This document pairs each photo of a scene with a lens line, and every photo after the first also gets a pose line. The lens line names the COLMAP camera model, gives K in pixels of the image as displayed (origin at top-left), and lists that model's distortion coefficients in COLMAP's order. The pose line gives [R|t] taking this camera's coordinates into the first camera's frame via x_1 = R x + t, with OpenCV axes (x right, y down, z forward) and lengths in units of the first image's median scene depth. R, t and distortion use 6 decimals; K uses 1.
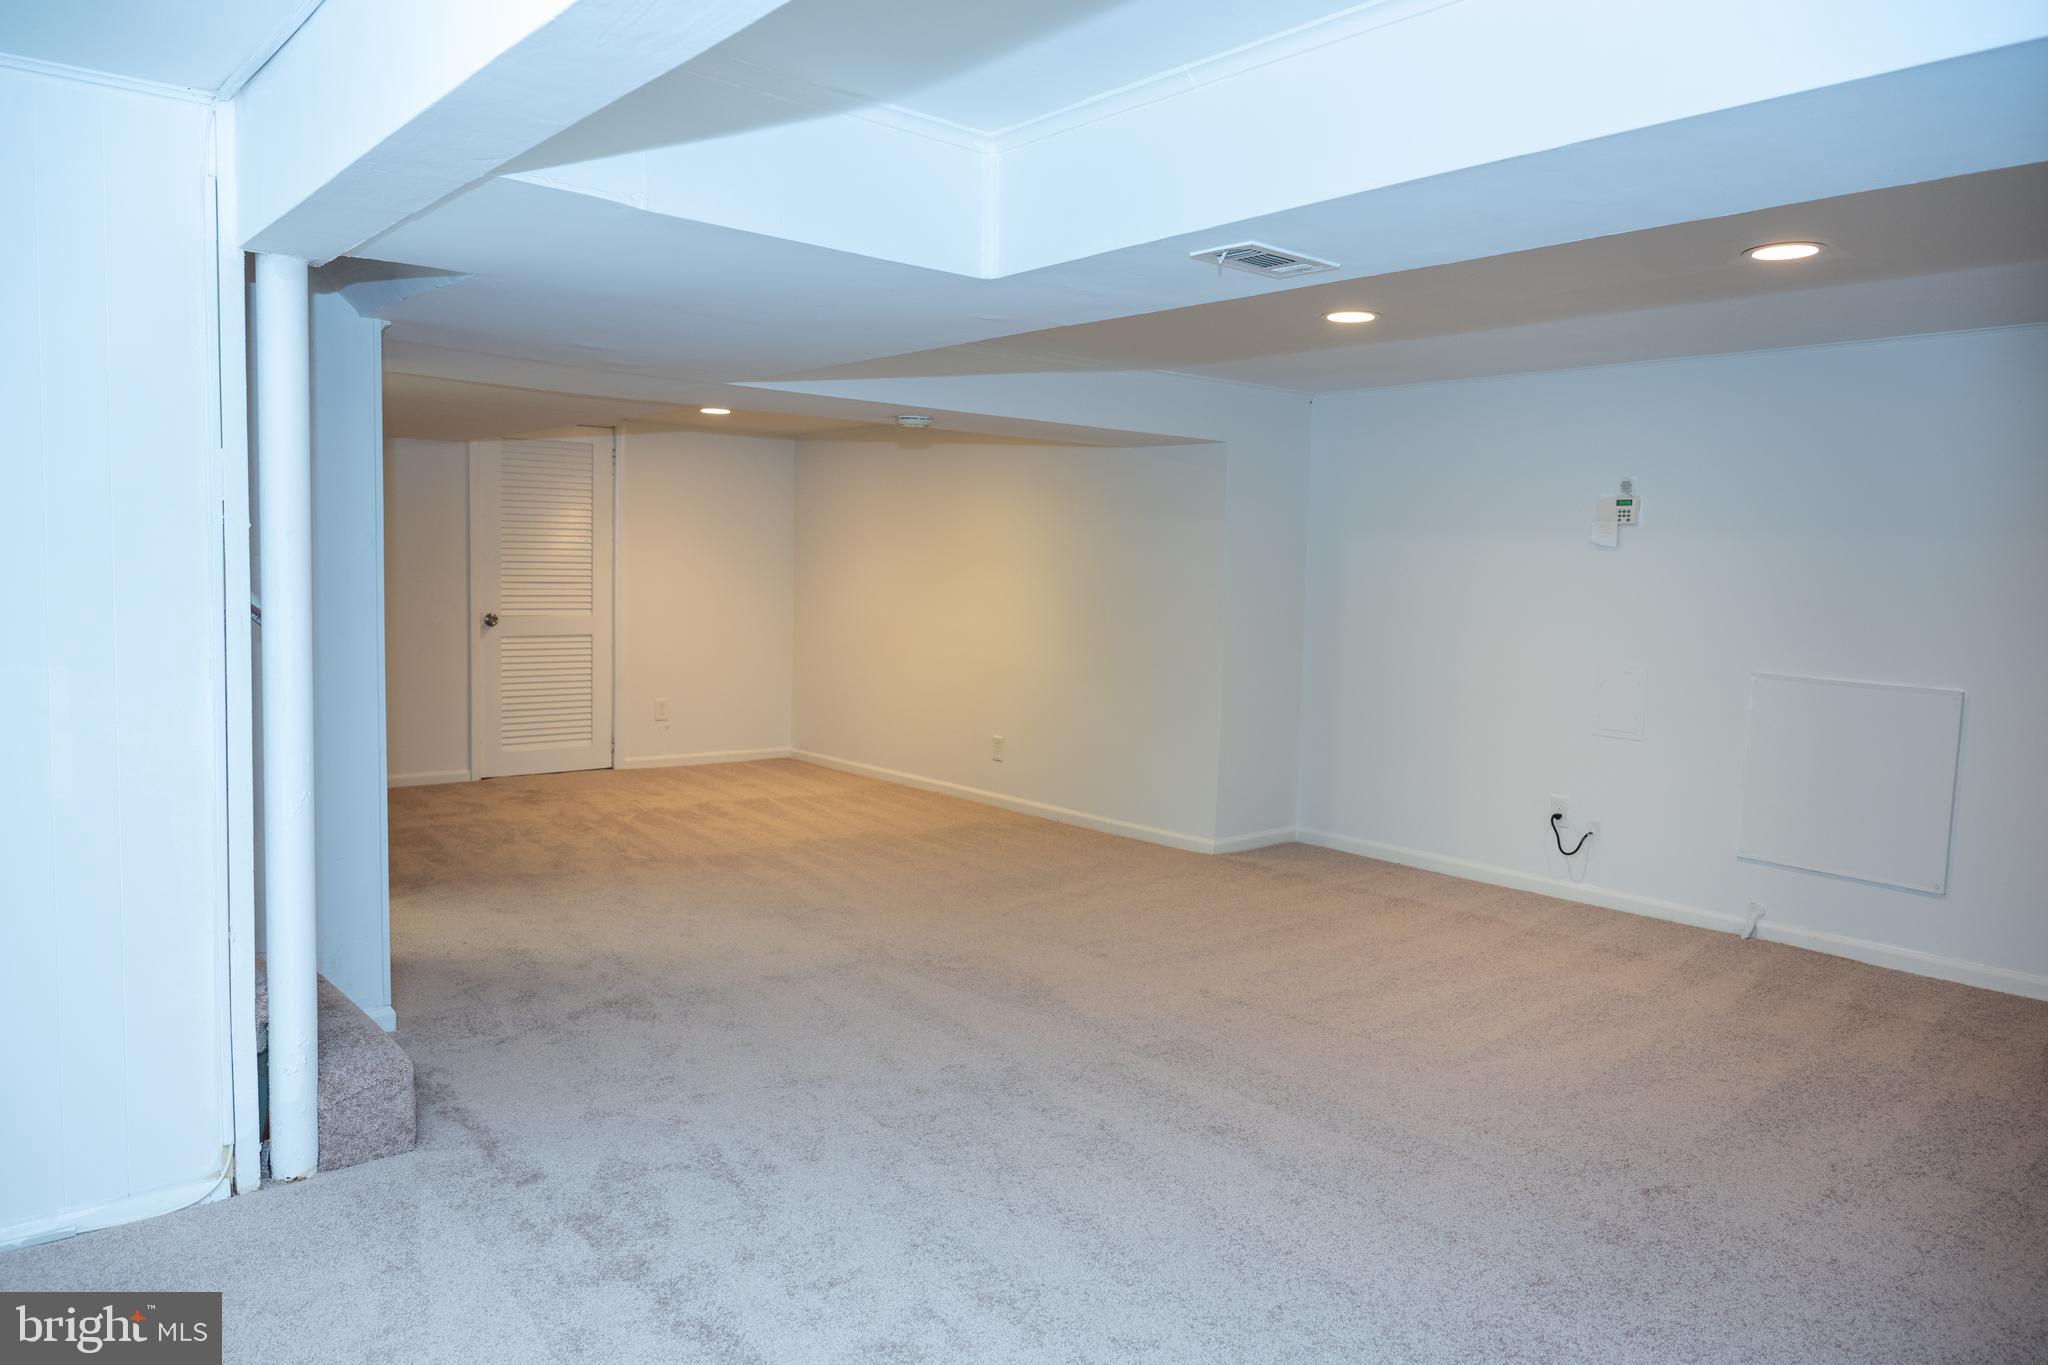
lens RADIAL K [[1415.2, 0, 1038.2], [0, 1415.2, 686.4], [0, 0, 1]] dist [-0.005841, -0.001391]
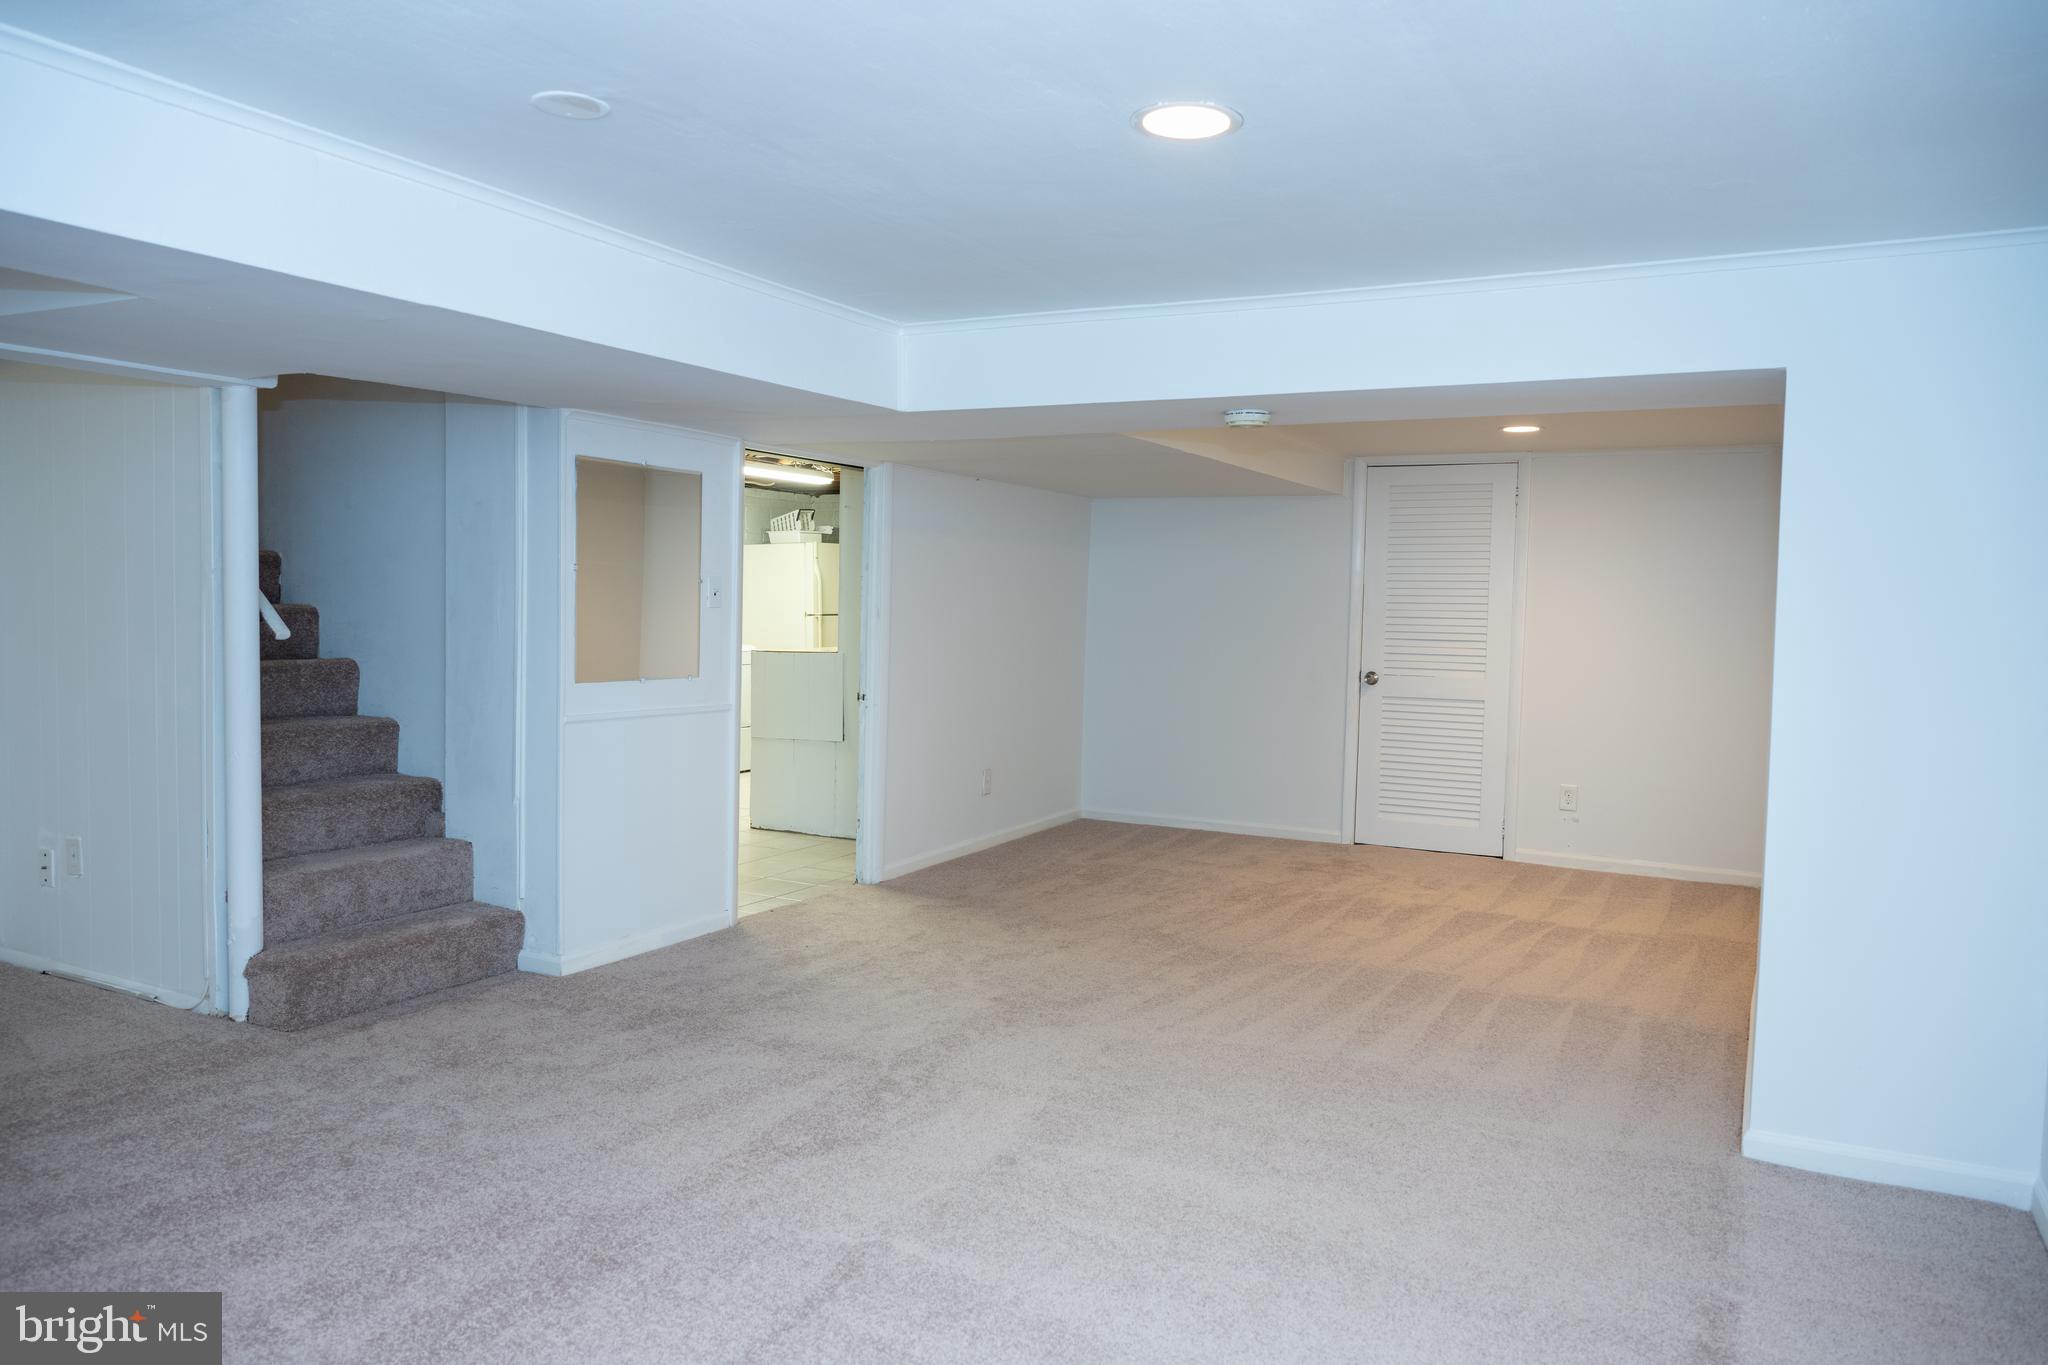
lens RADIAL K [[1415.2, 0, 1038.2], [0, 1415.2, 686.4], [0, 0, 1]] dist [-0.005841, -0.001391]
pose [[0.358766, 0.039566, -0.932589, 0.403317], [-0.089167, 0.995985, 0.007953, -0.028083], [0.929159, 0.080302, 0.360853, 0.435800]]
